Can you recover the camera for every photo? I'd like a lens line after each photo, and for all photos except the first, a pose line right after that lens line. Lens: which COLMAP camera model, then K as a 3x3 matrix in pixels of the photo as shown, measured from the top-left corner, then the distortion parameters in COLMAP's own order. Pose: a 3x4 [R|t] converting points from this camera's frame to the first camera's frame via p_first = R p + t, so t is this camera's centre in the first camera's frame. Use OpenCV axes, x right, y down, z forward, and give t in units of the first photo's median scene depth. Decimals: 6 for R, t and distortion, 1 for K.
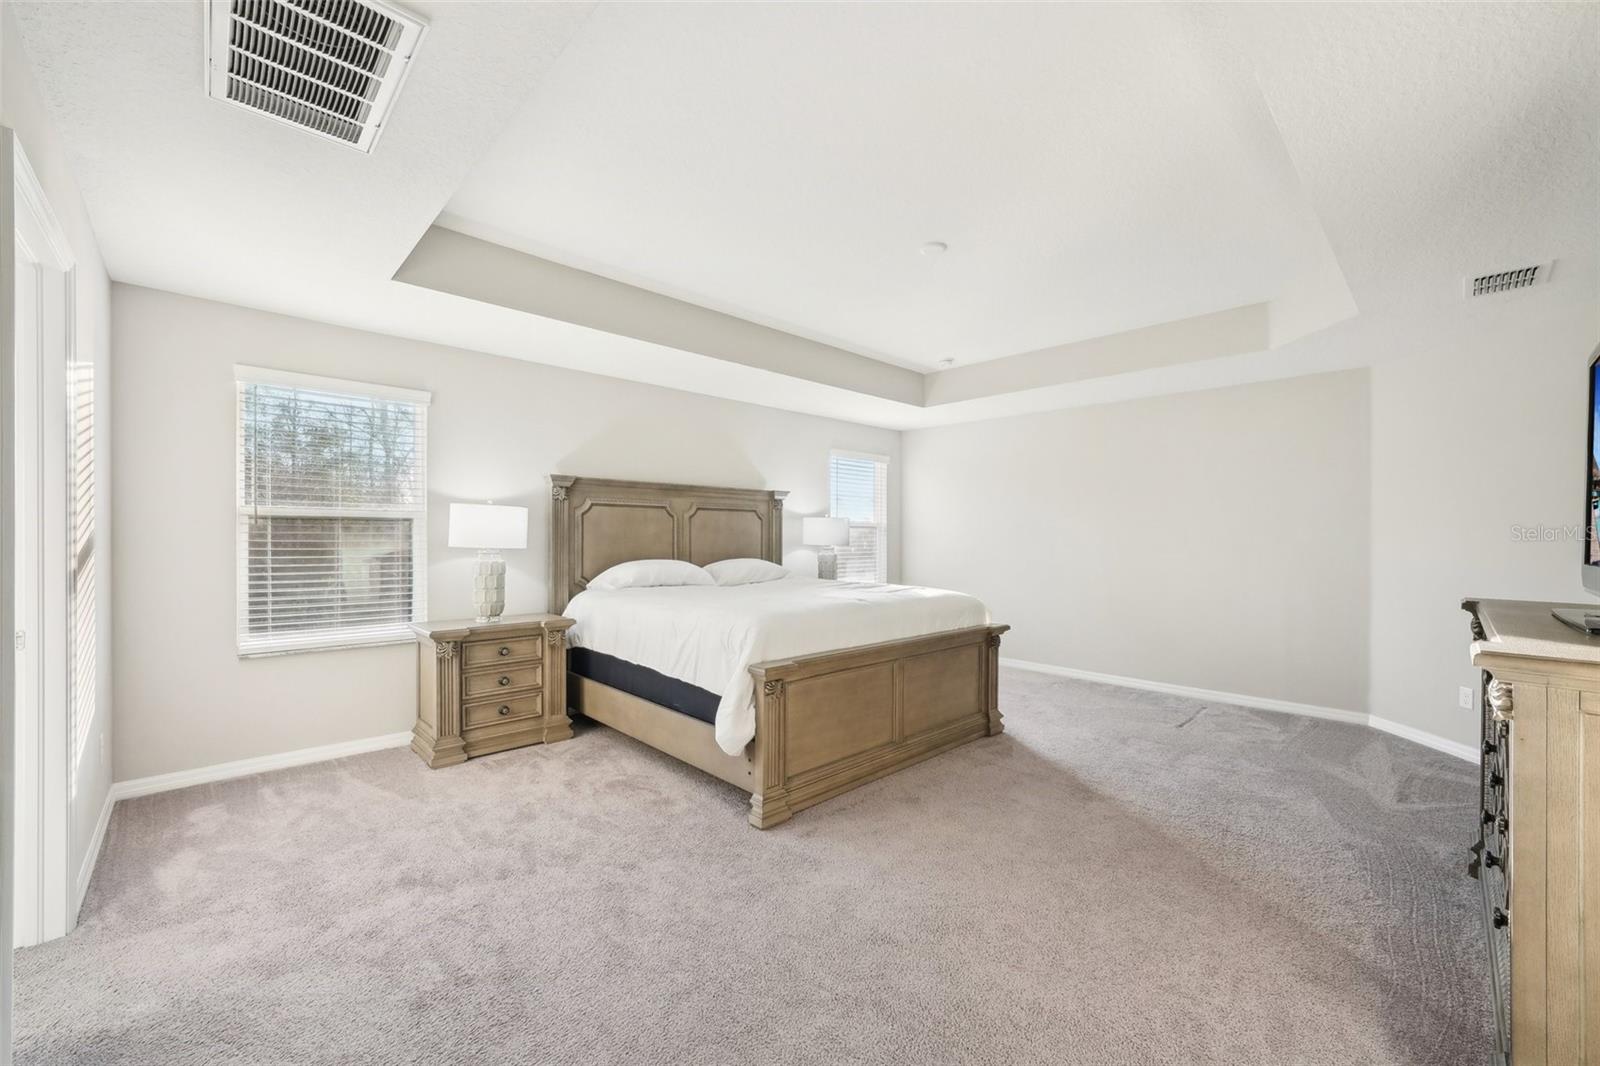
lens RADIAL K [[630.0, 0, 800.0], [0, 630.0, 533.0], [0, 0, 1]] dist [-0.019556, 0.000001]
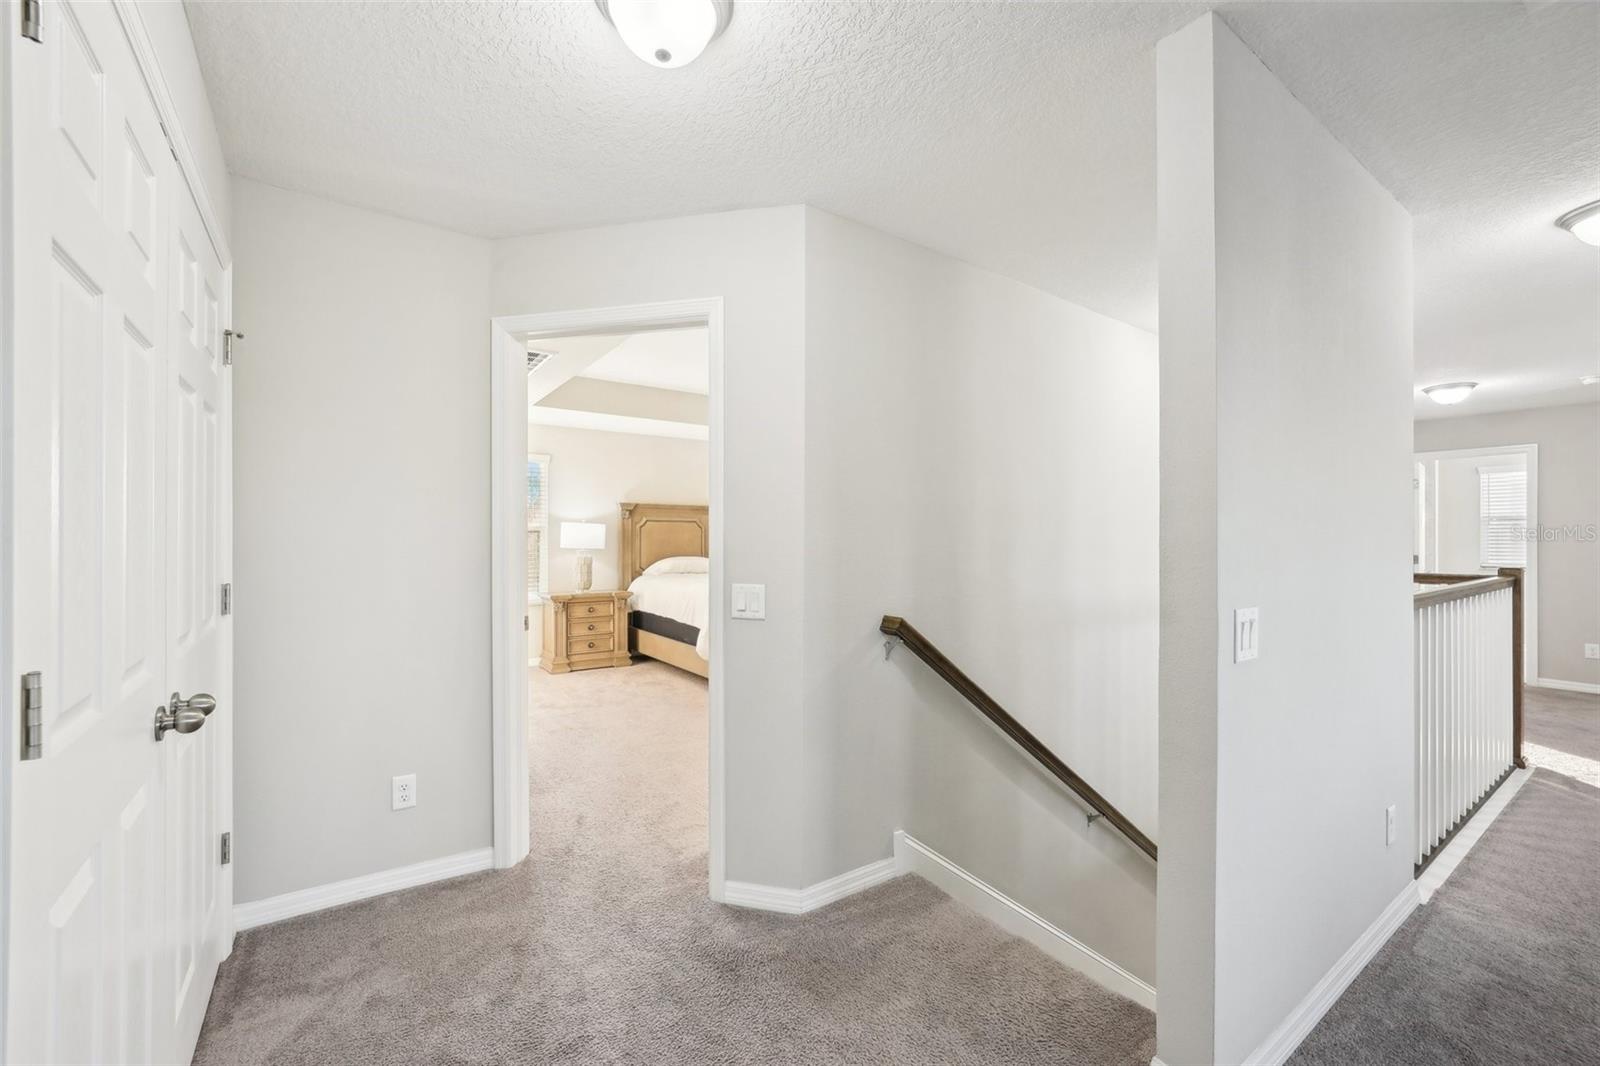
lens RADIAL K [[652.8, 0, 799.1], [0, 652.8, 539.4], [0, 0, 1]] dist [0.000226, 0.000372]
pose [[0.988954, 0.006559, -0.148076, 0.323576], [-0.004740, 0.999909, 0.012637, -0.024363], [0.148145, -0.011796, 0.988895, -0.620726]]
